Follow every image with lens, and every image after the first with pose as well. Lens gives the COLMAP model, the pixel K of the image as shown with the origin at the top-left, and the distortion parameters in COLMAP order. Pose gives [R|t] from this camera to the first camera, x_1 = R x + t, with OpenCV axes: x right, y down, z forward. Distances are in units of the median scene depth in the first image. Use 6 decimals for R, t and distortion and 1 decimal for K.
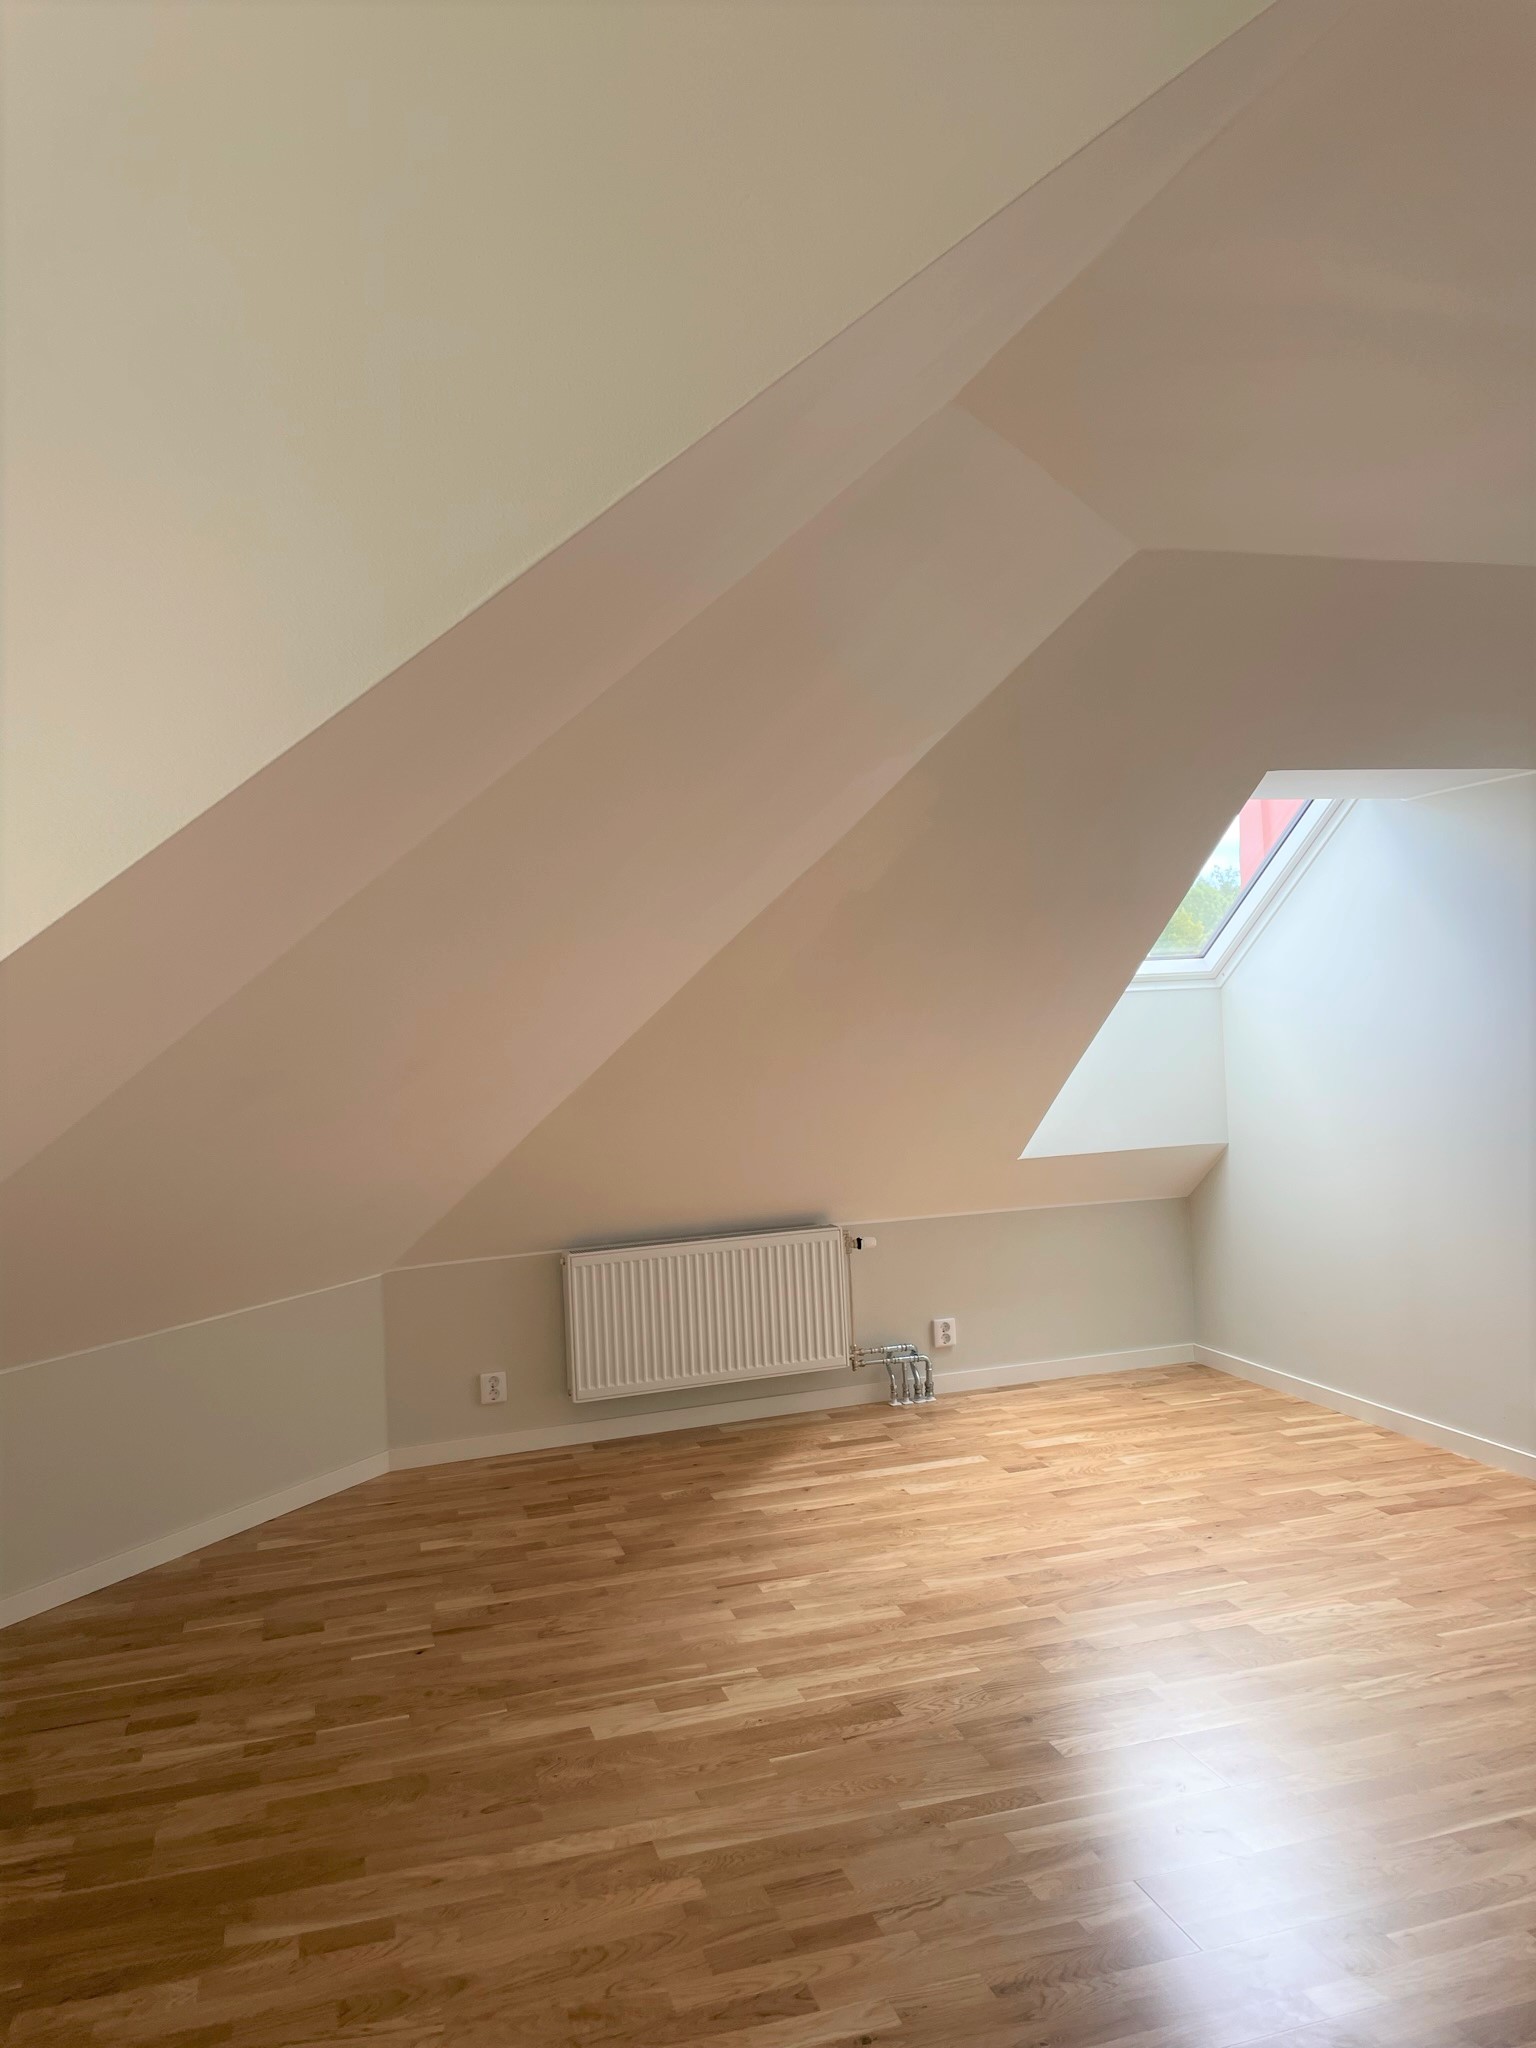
lens RADIAL K [[1589.8, 0, 768.0], [0, 1589.8, 1024.0], [0, 0, 1]] dist [0.073022, -0.108599]
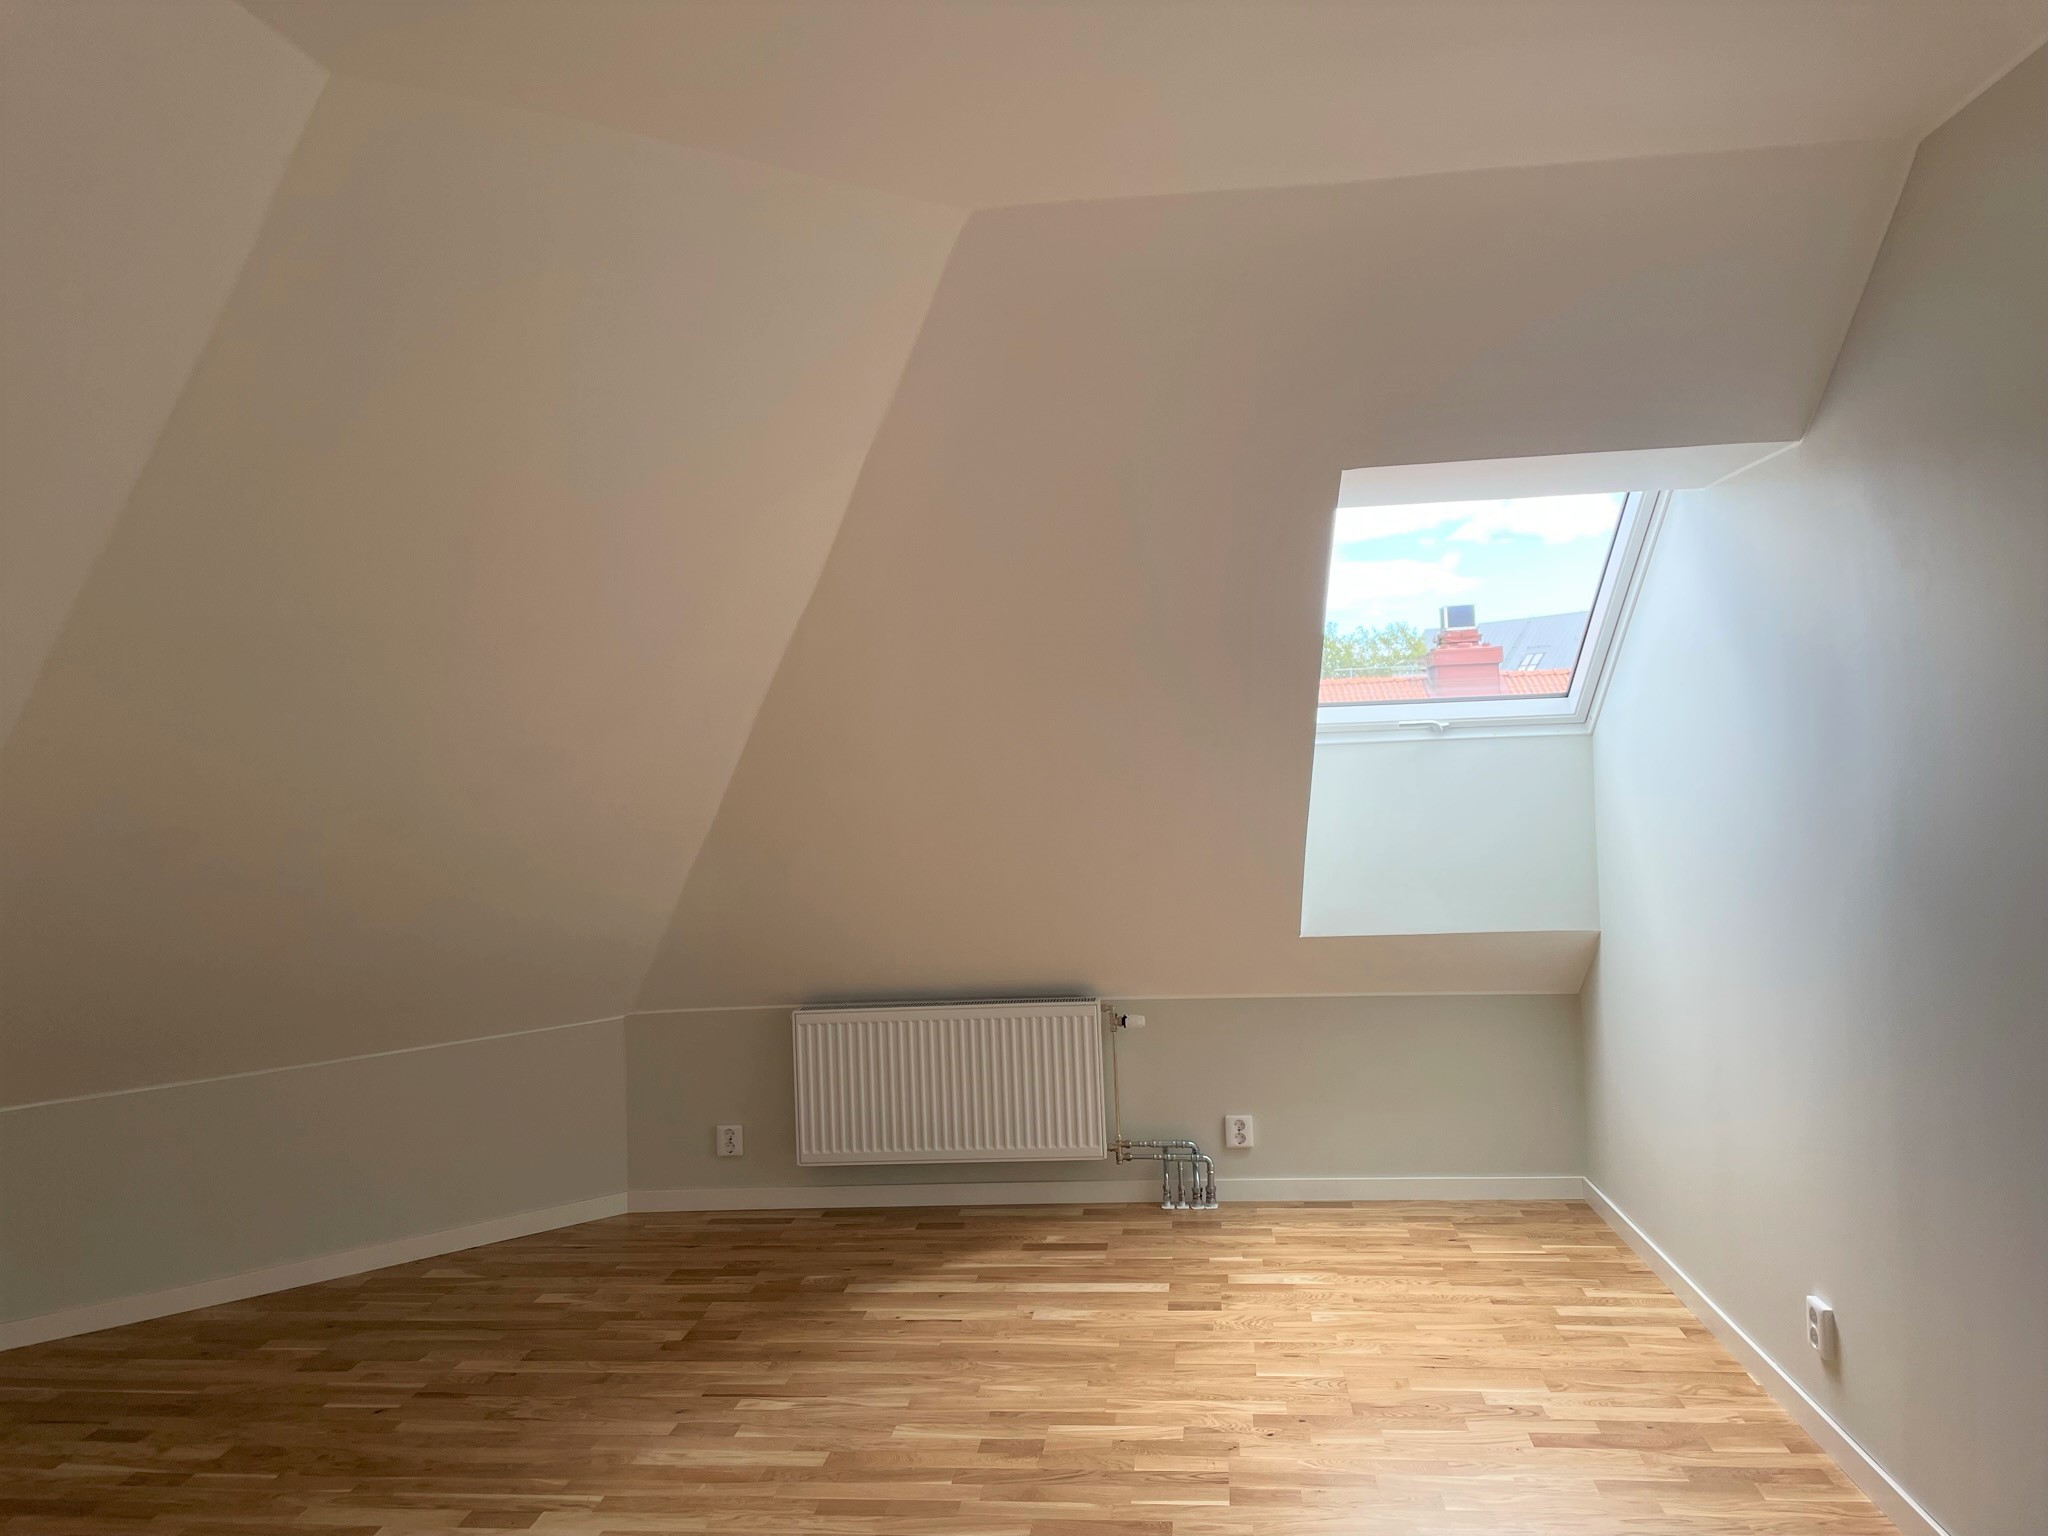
lens RADIAL K [[1589.8, 0, 1024.0], [0, 1589.8, 768.0], [0, 0, 1]] dist [0.073022, -0.108599]
pose [[0.917178, 0.016833, -0.398122, 0.394813], [-0.010100, 0.999768, 0.019003, -0.021688], [0.398350, -0.013408, 0.917135, 0.184178]]
